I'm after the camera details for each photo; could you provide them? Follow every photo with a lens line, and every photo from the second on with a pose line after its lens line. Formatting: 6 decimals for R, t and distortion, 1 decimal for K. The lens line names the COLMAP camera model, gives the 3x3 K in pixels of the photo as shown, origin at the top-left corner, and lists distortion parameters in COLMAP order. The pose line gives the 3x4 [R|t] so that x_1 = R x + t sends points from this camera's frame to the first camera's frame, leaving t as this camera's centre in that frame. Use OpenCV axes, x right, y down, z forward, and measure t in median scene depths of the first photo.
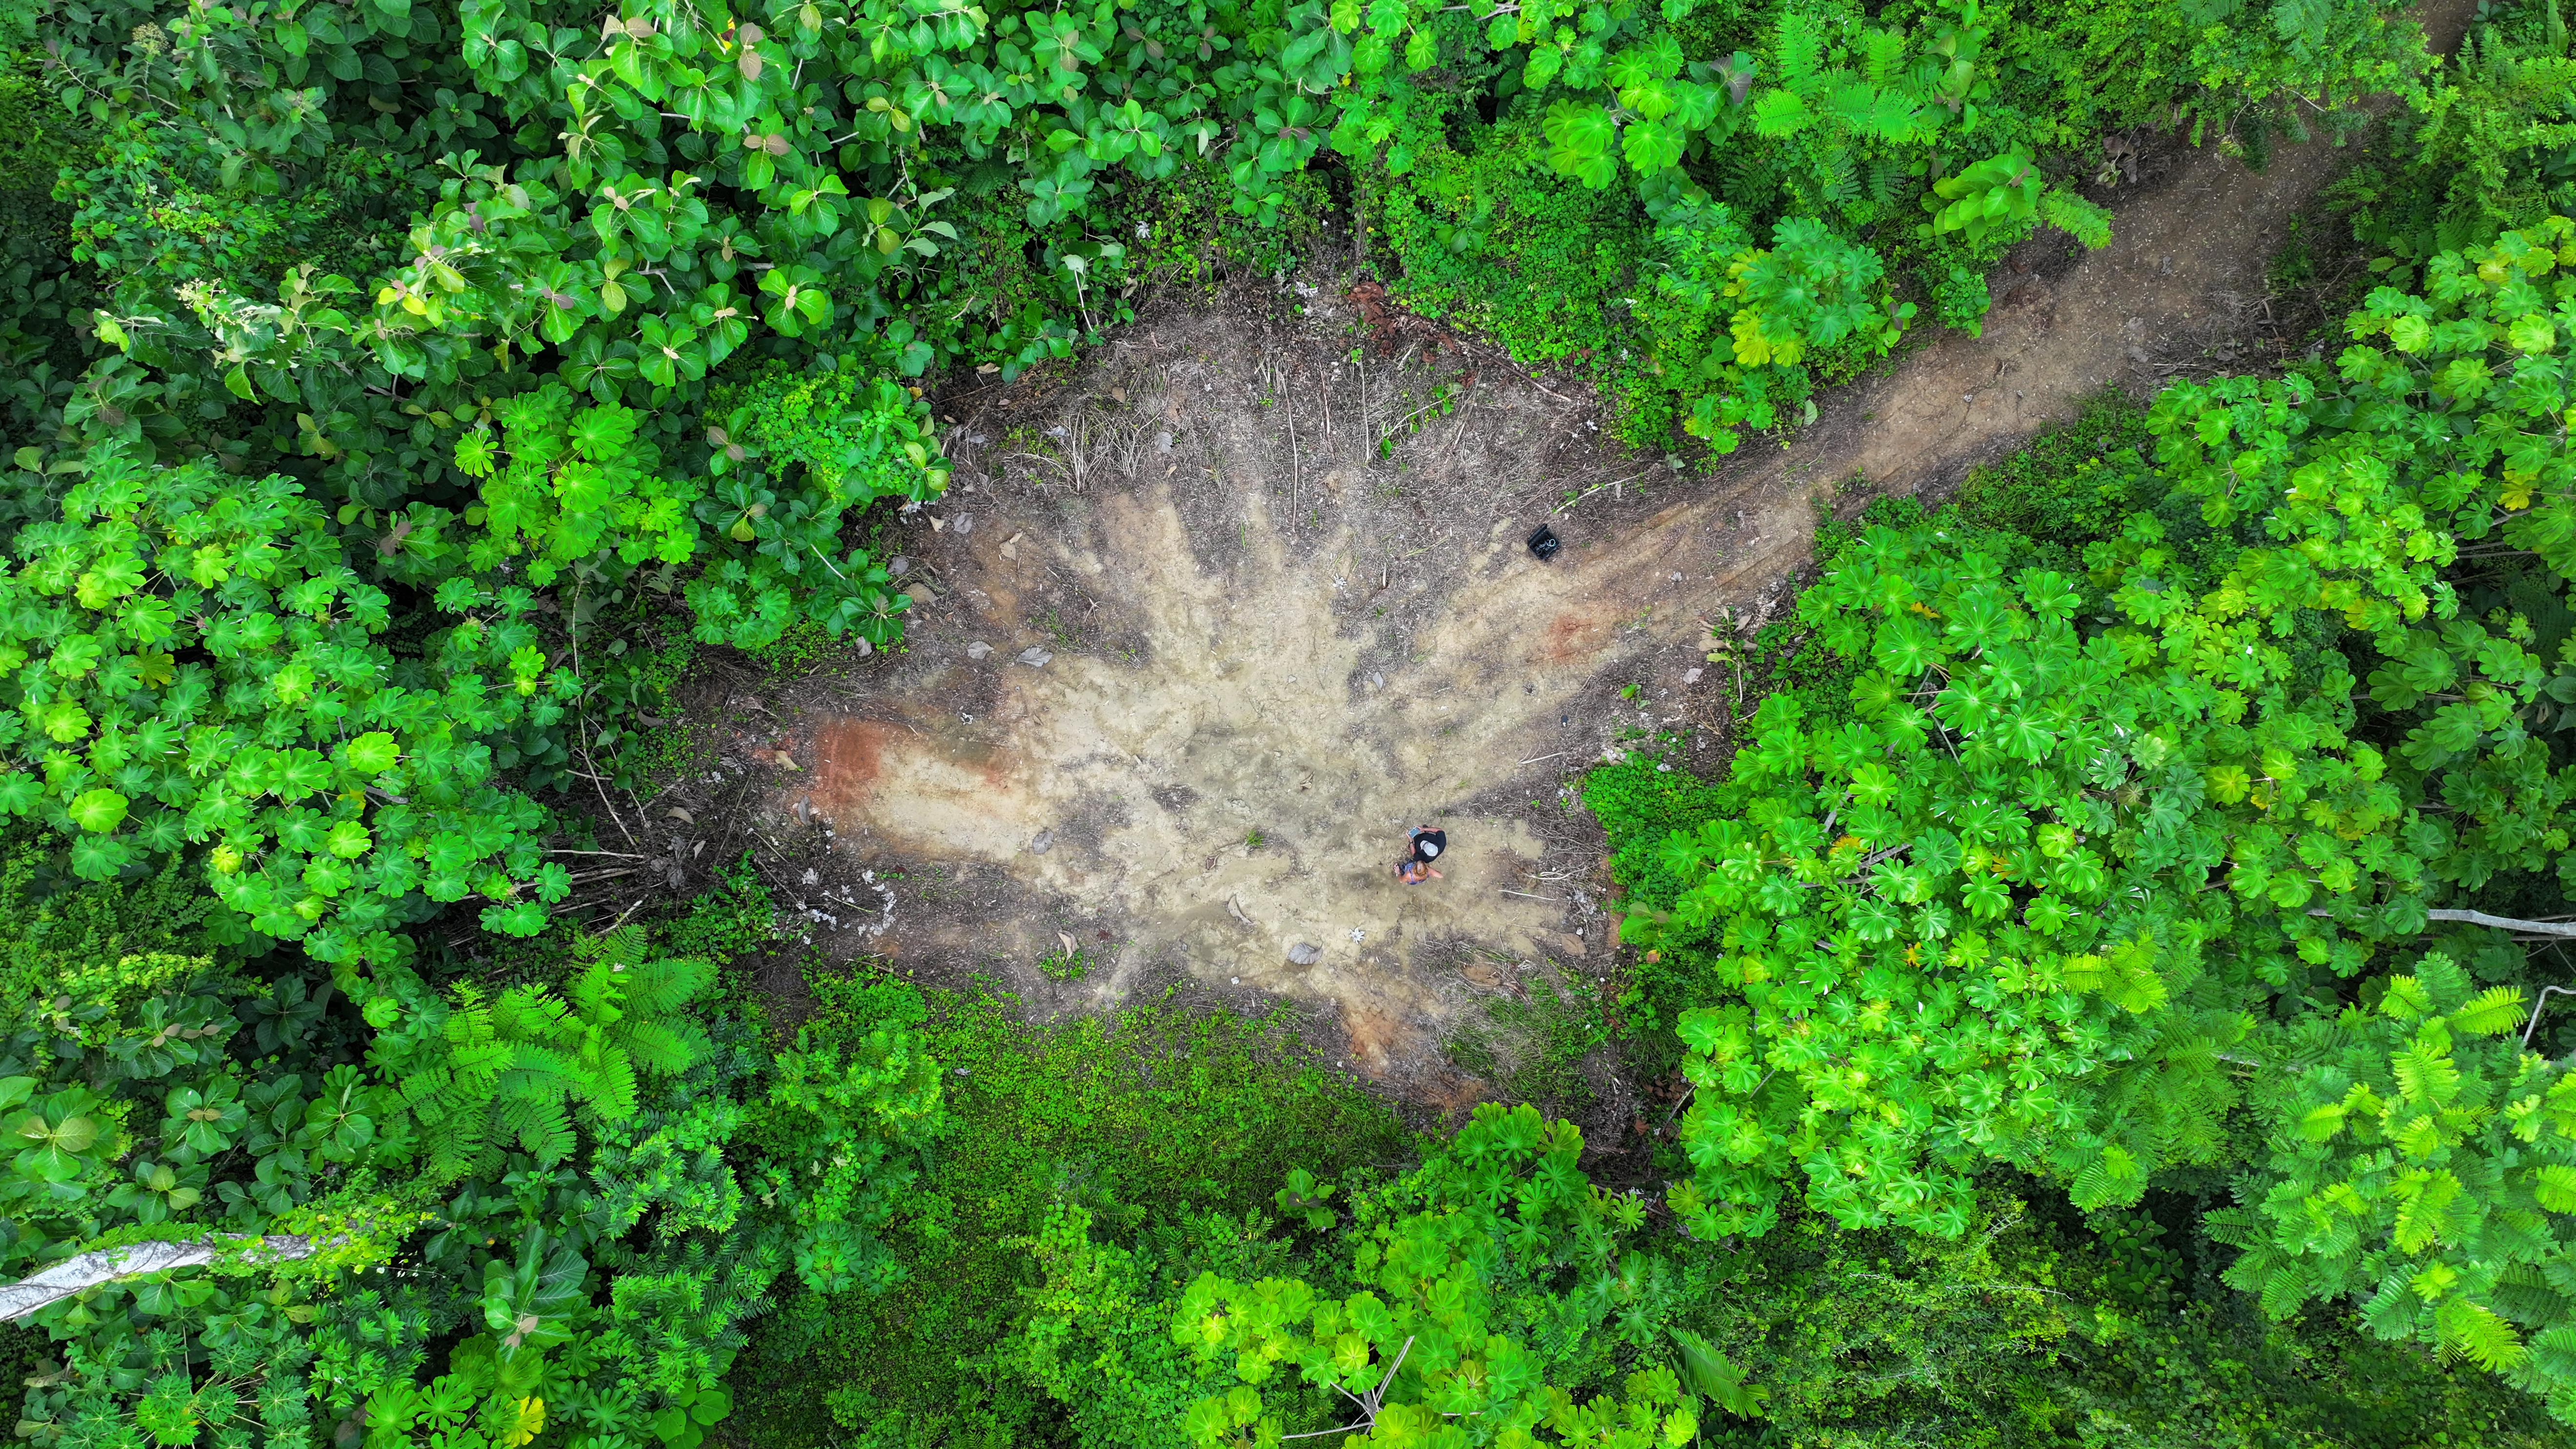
lens RADIAL K [[1880.9, 0, 1285.1], [0, 1880.9, 721.6], [0, 0, 1]] dist [0.027640, 0.007936]
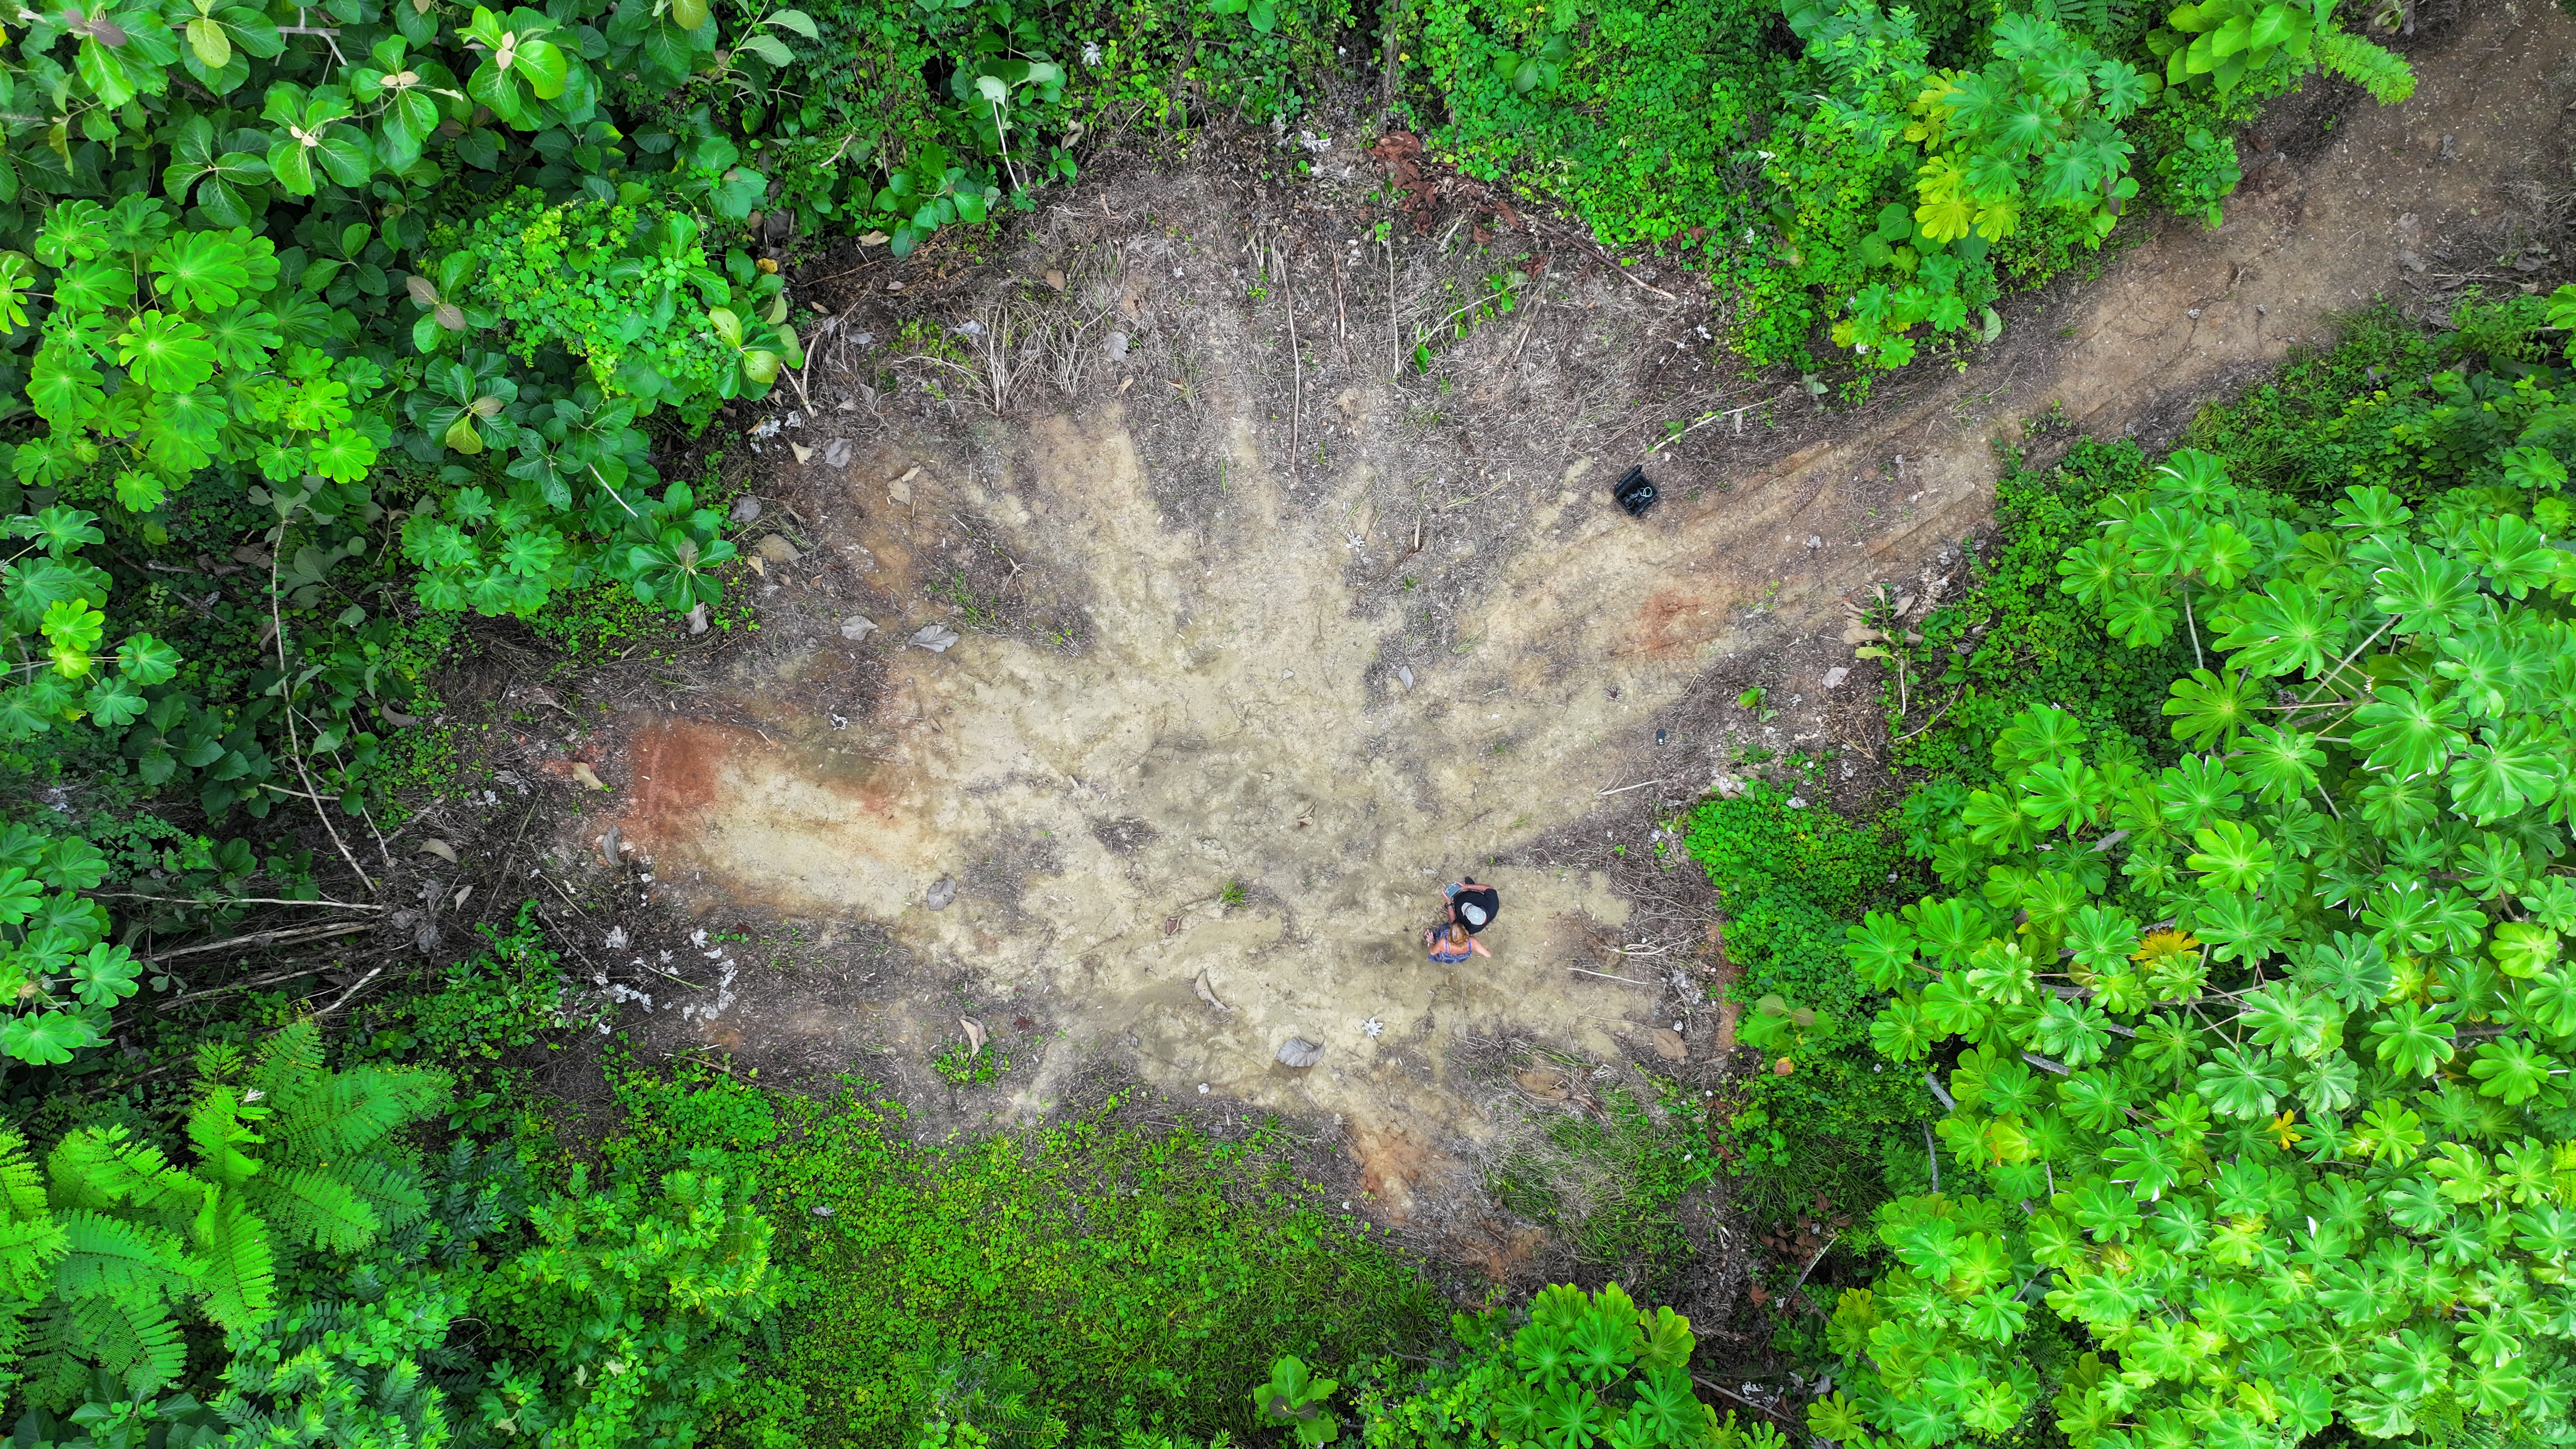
lens RADIAL K [[1880.9, 0, 1296.1], [0, 1880.9, 733.8], [0, 0, 1]] dist [0.027640, 0.007936]
pose [[0.999891, 0.014184, 0.004035, 0.004301], [-0.014207, 0.999883, 0.005687, -0.003741], [-0.003954, -0.005744, 0.999976, 0.276857]]
